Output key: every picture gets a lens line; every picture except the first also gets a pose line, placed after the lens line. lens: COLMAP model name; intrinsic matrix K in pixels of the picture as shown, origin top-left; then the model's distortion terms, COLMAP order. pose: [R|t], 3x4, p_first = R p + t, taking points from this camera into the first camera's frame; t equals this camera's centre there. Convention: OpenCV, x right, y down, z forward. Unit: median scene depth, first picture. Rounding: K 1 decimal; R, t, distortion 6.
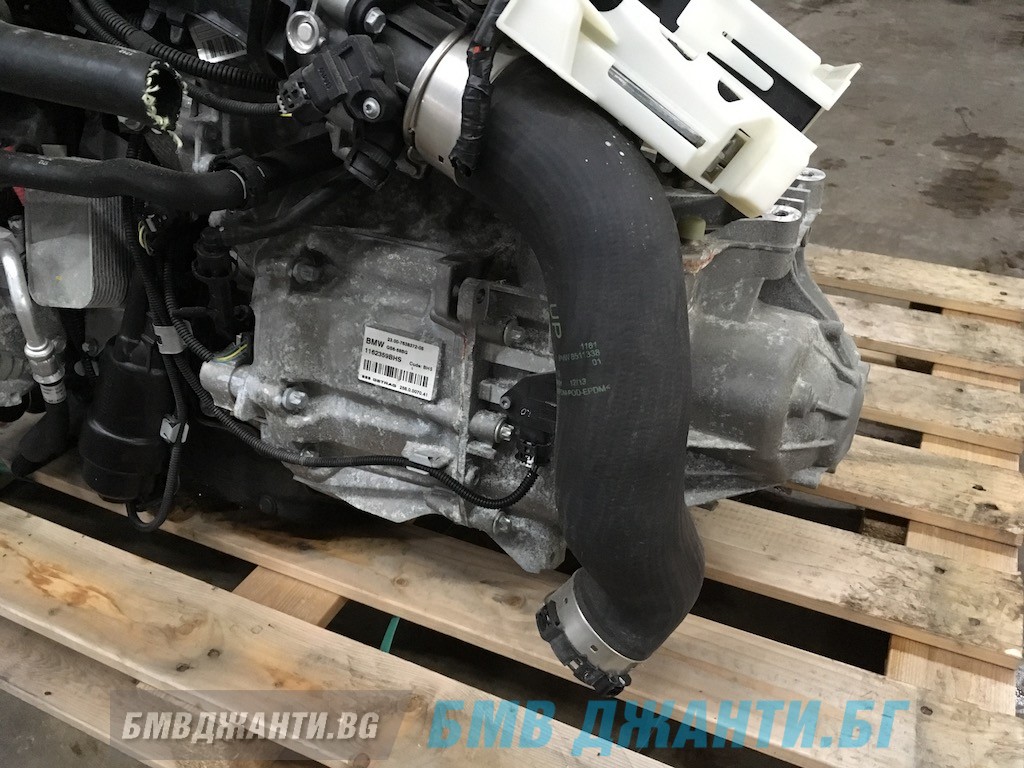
lens RADIAL K [[891.8, 0, 513.8], [0, 891.8, 382.7], [0, 0, 1]] dist [0.050391, -0.072659]
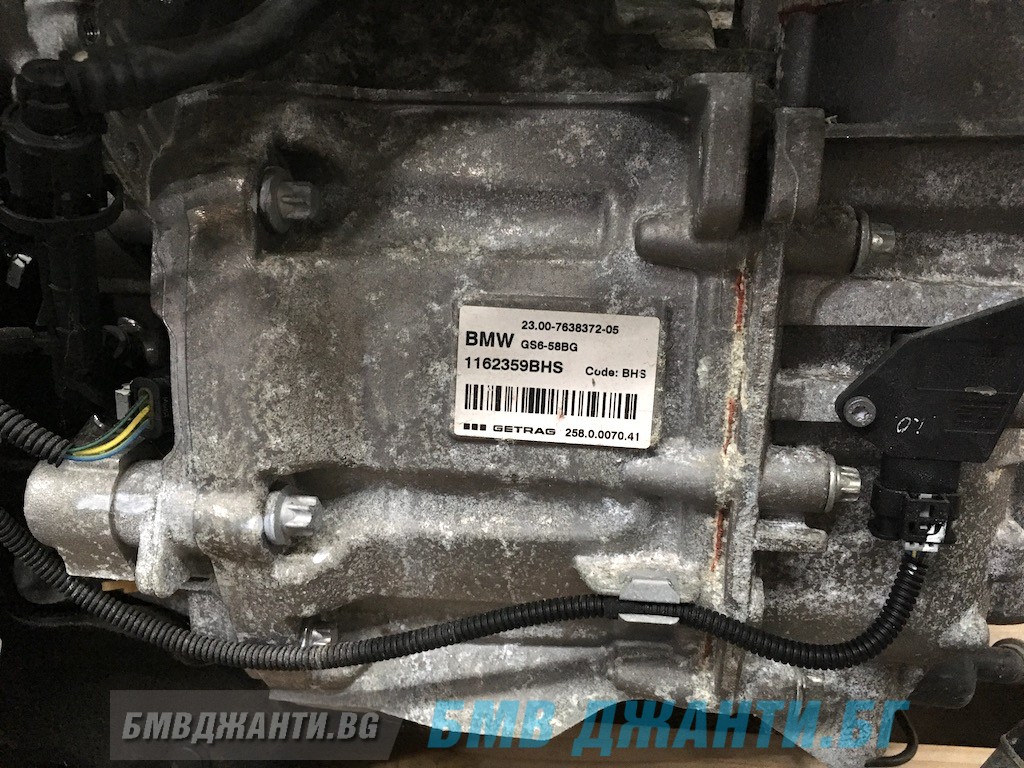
lens RADIAL K [[891.8, 0, 509.5], [0, 891.8, 386.4], [0, 0, 1]] dist [0.050391, -0.072659]
pose [[0.946877, -0.168119, 0.274154, -0.261939], [0.191924, 0.979433, -0.062253, 0.004740], [-0.258049, 0.111563, 0.959669, 0.587137]]
